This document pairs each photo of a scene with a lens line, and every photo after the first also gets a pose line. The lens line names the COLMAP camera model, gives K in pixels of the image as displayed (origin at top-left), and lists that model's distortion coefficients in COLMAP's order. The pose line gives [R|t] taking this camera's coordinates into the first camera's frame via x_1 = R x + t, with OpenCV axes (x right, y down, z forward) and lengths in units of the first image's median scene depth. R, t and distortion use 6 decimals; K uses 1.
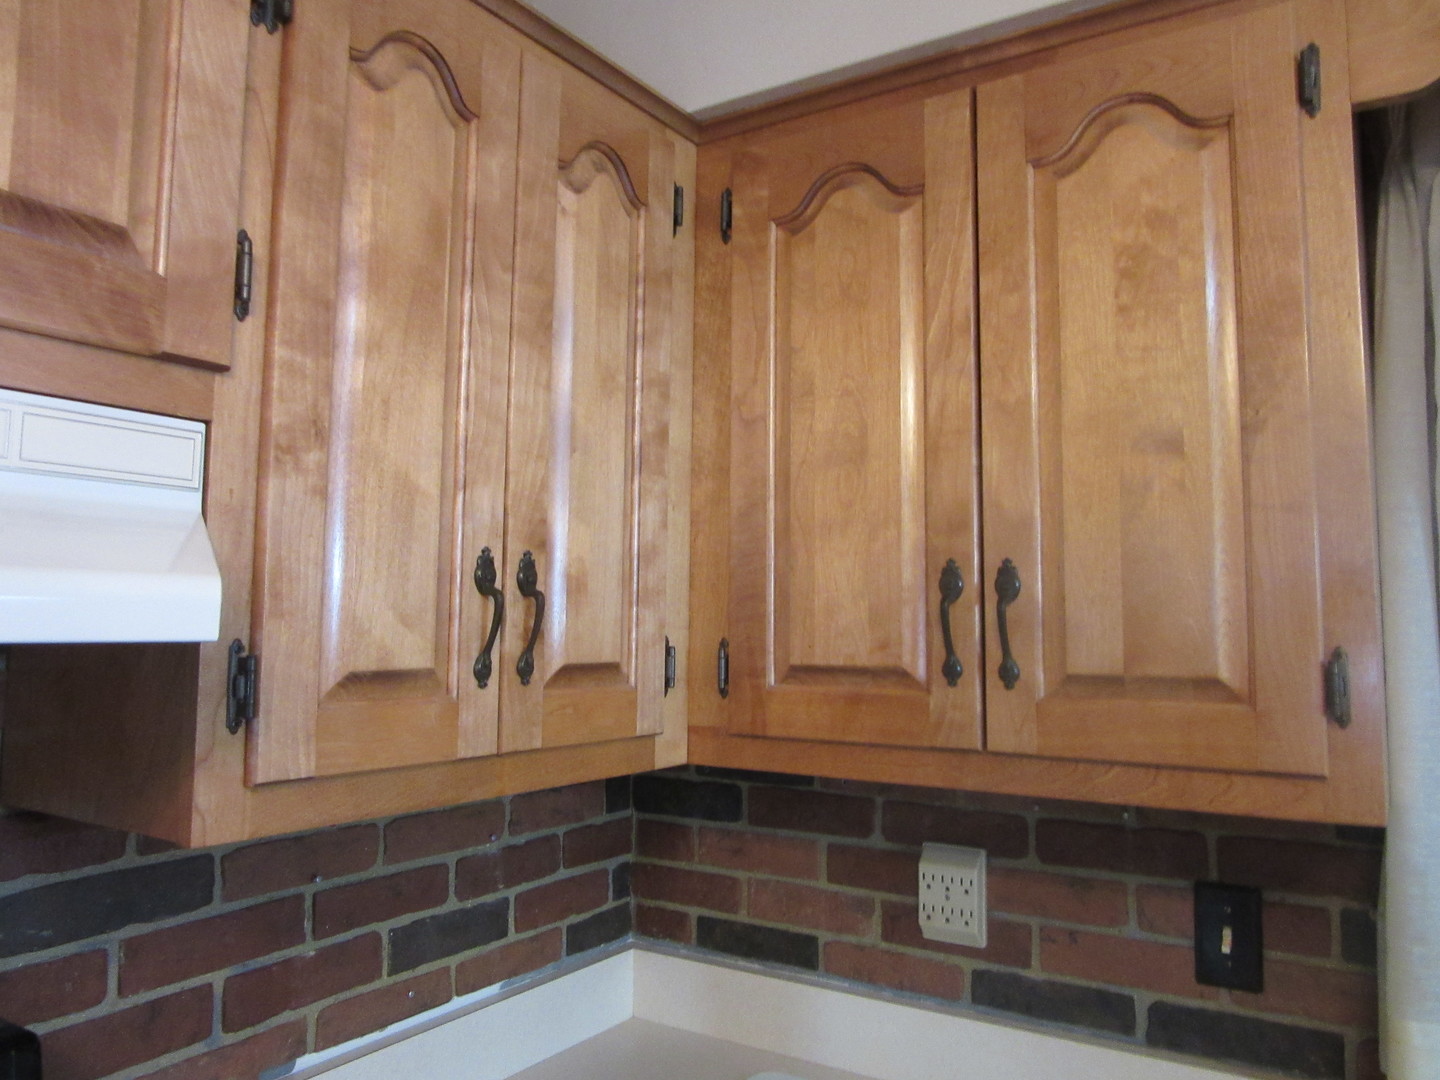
lens RADIAL K [[1083.5, 0, 721.1], [0, 1083.5, 541.0], [0, 0, 1]] dist [-0.015564, 0.012989]
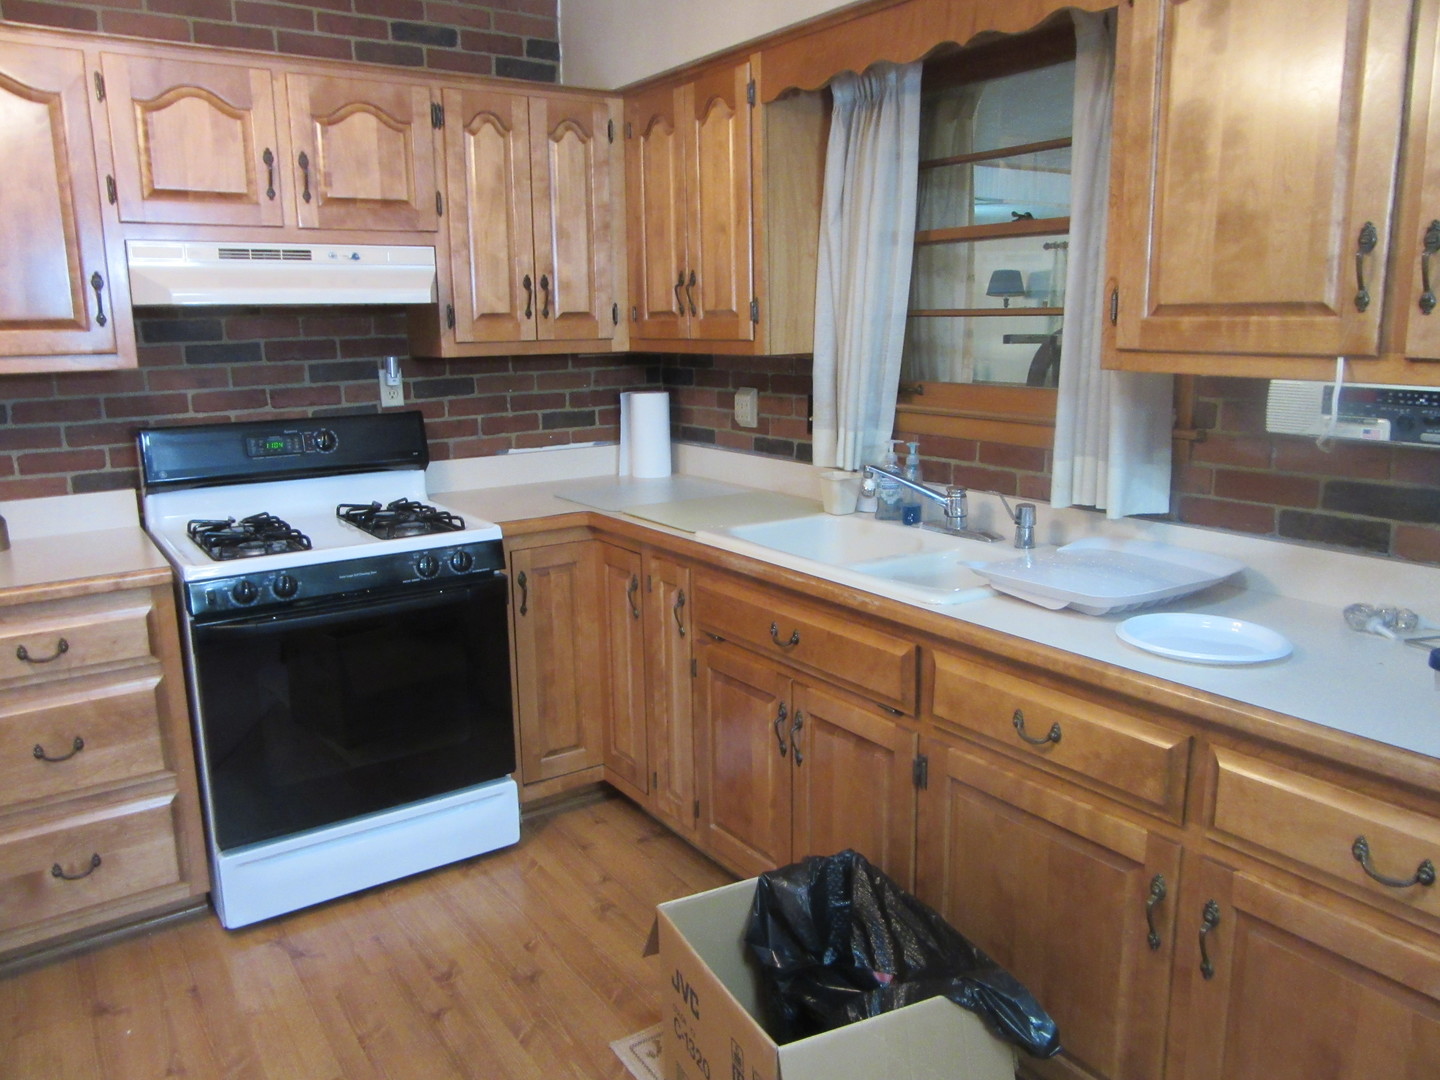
lens RADIAL K [[1083.5, 0, 718.1], [0, 1083.5, 536.6], [0, 0, 1]] dist [-0.015564, 0.012989]
pose [[0.922687, 0.053942, -0.381759, 1.434455], [0.052500, 0.963363, 0.263012, -0.054059], [0.381960, -0.262719, 0.886050, -1.660524]]
